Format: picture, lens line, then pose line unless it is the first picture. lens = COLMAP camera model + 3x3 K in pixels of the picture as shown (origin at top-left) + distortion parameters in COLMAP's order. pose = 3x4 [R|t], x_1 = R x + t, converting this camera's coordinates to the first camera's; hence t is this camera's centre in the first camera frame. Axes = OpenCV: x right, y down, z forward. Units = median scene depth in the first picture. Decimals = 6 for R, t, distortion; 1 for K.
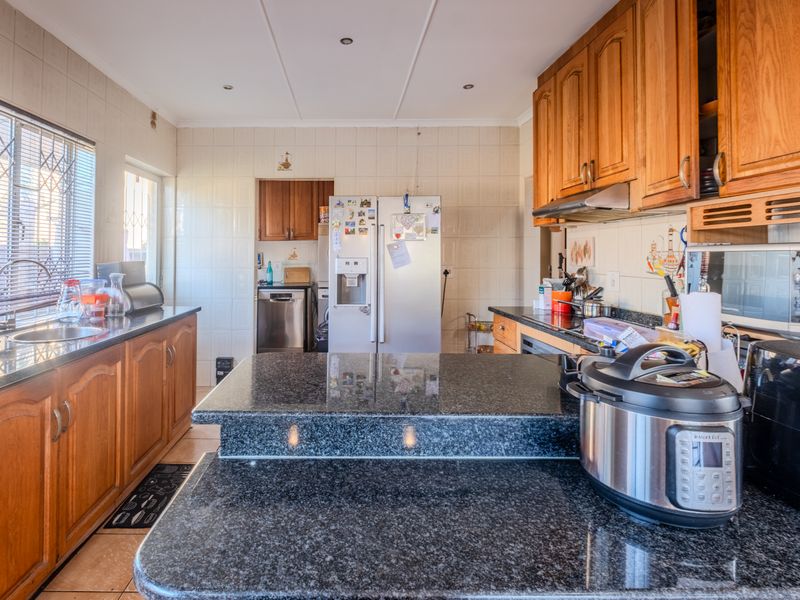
lens RADIAL K [[405.2, 0, 404.4], [0, 405.2, 301.3], [0, 0, 1]] dist [-0.002735, -0.006148]
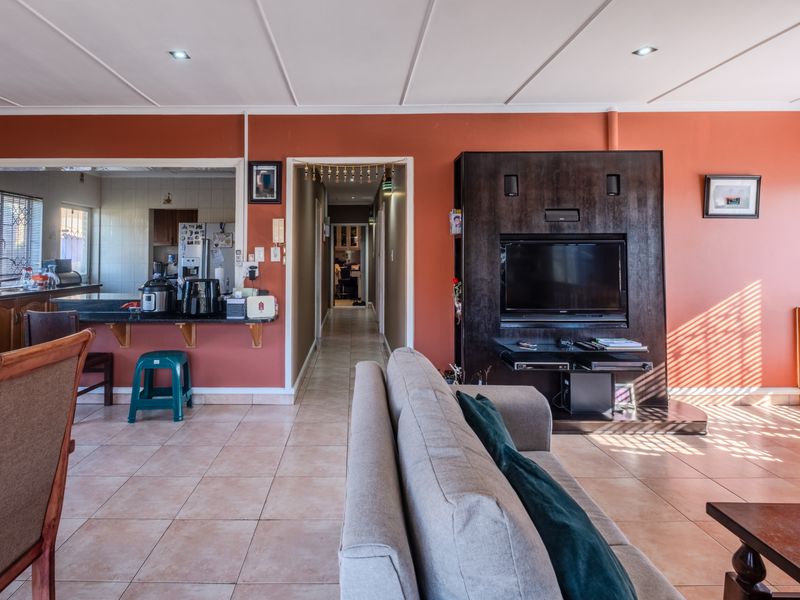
lens RADIAL K [[405.2, 0, 396.0], [0, 405.2, 298.6], [0, 0, 1]] dist [-0.002735, -0.006148]
pose [[0.999958, 0.001935, 0.008905, 0.818154], [-0.001851, 0.999954, -0.009389, 0.094814], [-0.008923, 0.009372, 0.999916, -0.846808]]
